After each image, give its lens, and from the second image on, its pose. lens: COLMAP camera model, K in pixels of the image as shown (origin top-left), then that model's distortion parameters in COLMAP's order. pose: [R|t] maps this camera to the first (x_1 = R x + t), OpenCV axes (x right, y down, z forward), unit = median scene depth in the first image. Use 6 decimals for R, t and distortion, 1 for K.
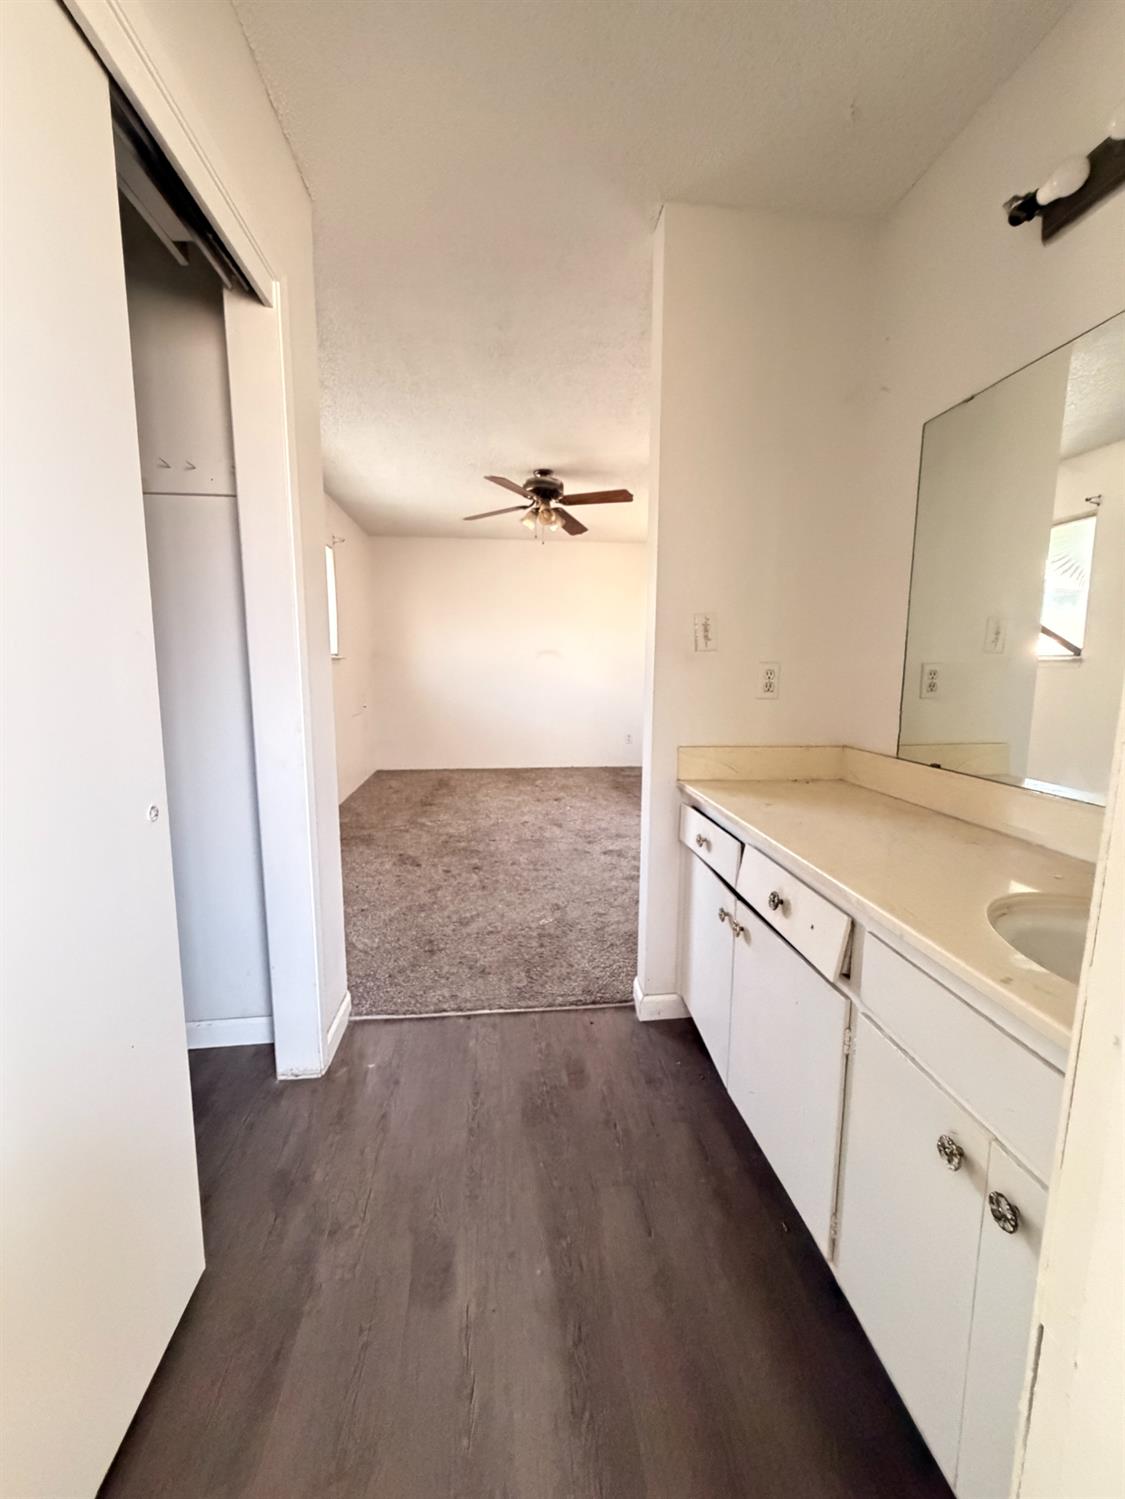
lens RADIAL K [[603.0, 0, 564.0], [0, 603.0, 748.0], [0, 0, 1]] dist [0.000109, 0.000574]
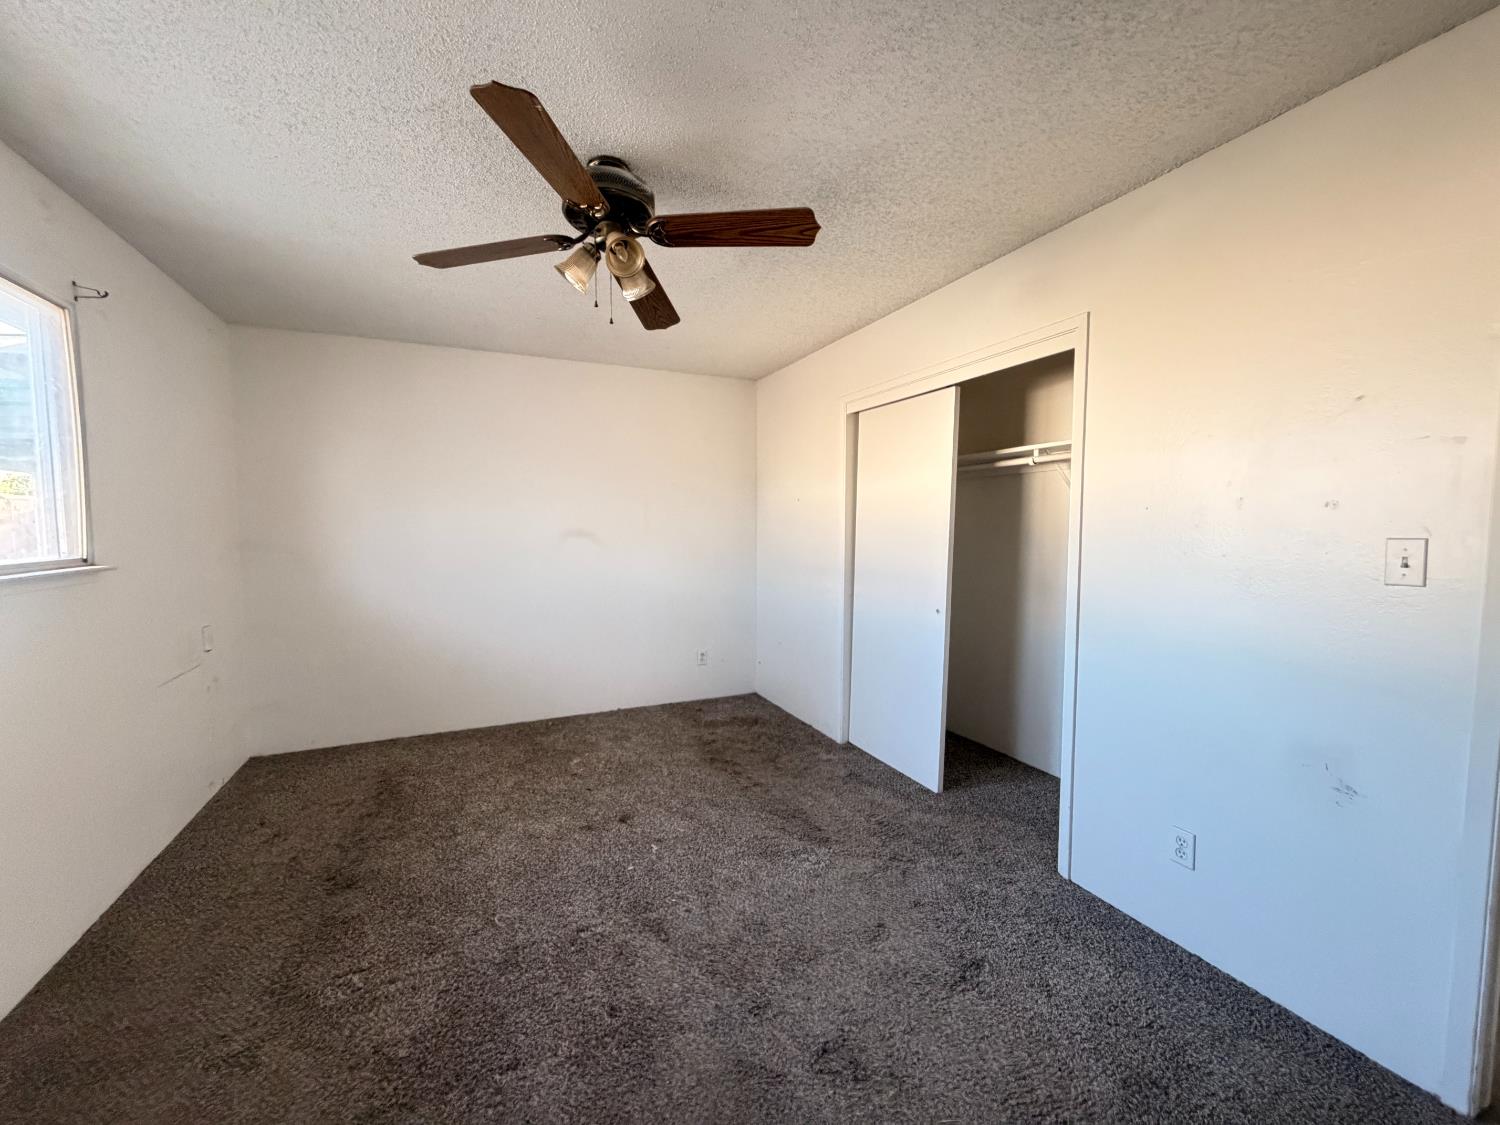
lens RADIAL K [[603.4, 0, 745.0], [0, 603.4, 564.1], [0, 0, 1]] dist [0.000109, 0.000574]
pose [[0.952013, -0.026869, 0.304876, -0.080707], [0.047597, 0.997017, -0.060758, -0.122544], [-0.302334, 0.072353, 0.950452, 0.539248]]
